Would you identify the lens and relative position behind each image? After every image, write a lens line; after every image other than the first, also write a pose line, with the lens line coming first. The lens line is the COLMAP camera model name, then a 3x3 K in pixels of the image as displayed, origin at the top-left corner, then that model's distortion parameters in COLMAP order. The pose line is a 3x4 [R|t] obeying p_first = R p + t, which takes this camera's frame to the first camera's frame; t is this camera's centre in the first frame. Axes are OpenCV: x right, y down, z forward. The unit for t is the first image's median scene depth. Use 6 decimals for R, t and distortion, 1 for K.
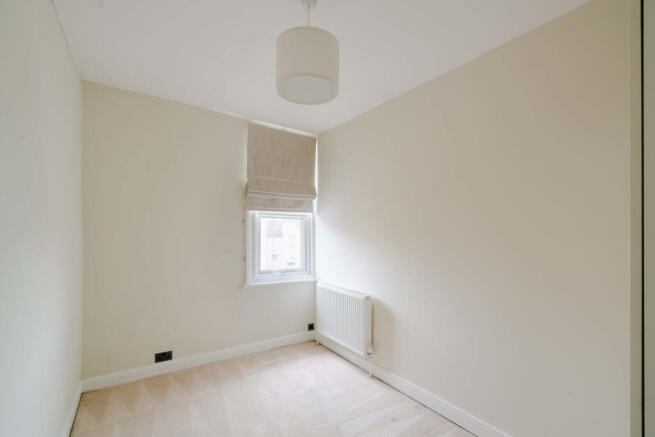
lens RADIAL K [[312.4, 0, 327.2], [0, 312.4, 230.5], [0, 0, 1]] dist [0.000023, 0.000137]
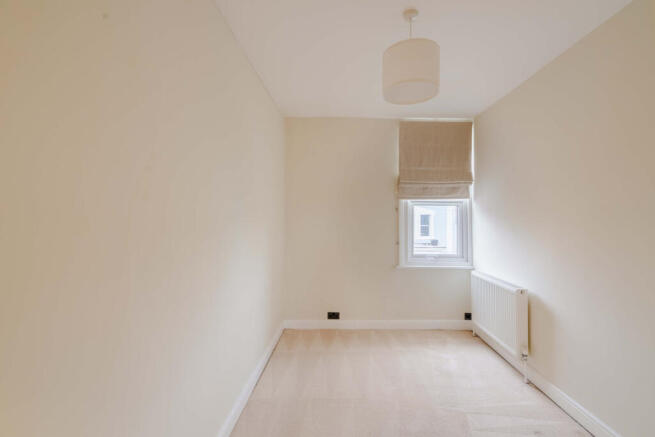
lens RADIAL K [[308.9, 0, 328.2], [0, 308.9, 209.7], [0, 0, 1]] dist [-0.000651, 0.000650]
pose [[0.796537, -0.027263, -0.603975, 0.202964], [0.008691, 0.999396, -0.033650, 0.007141], [0.604528, 0.021555, 0.796292, -0.033990]]
